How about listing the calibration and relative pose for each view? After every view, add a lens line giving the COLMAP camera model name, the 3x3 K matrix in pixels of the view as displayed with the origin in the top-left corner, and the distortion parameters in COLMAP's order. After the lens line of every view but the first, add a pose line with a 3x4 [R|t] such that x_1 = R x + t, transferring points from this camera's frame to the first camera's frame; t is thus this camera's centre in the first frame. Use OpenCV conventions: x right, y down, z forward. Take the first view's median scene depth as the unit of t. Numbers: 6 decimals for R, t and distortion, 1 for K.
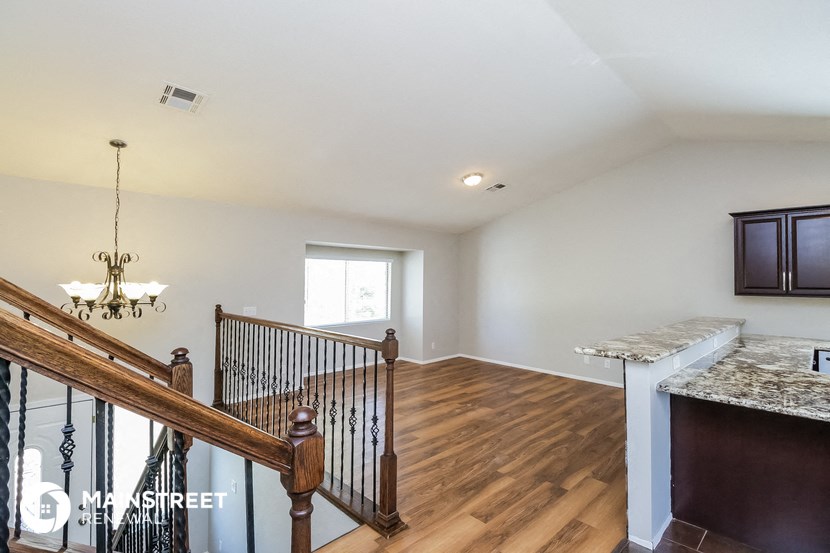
lens RADIAL K [[390.2, 0, 416.8], [0, 390.2, 277.0], [0, 0, 1]] dist [0.002170, 0.000165]
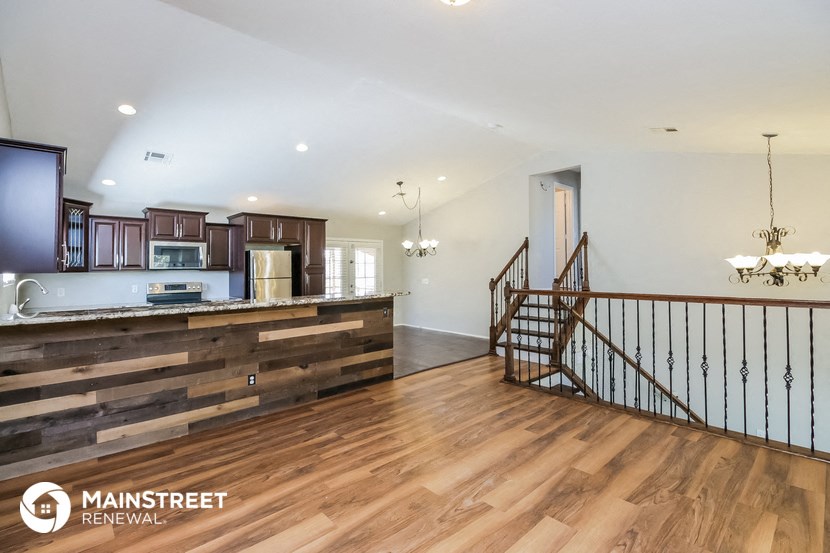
lens RADIAL K [[390.2, 0, 413.1], [0, 390.2, 271.3], [0, 0, 1]] dist [0.002170, 0.000165]
pose [[-0.999982, 0.005011, 0.003409, 0.255476], [0.004977, 0.999940, -0.009762, 0.063698], [-0.003457, -0.009745, -0.999947, 1.907381]]
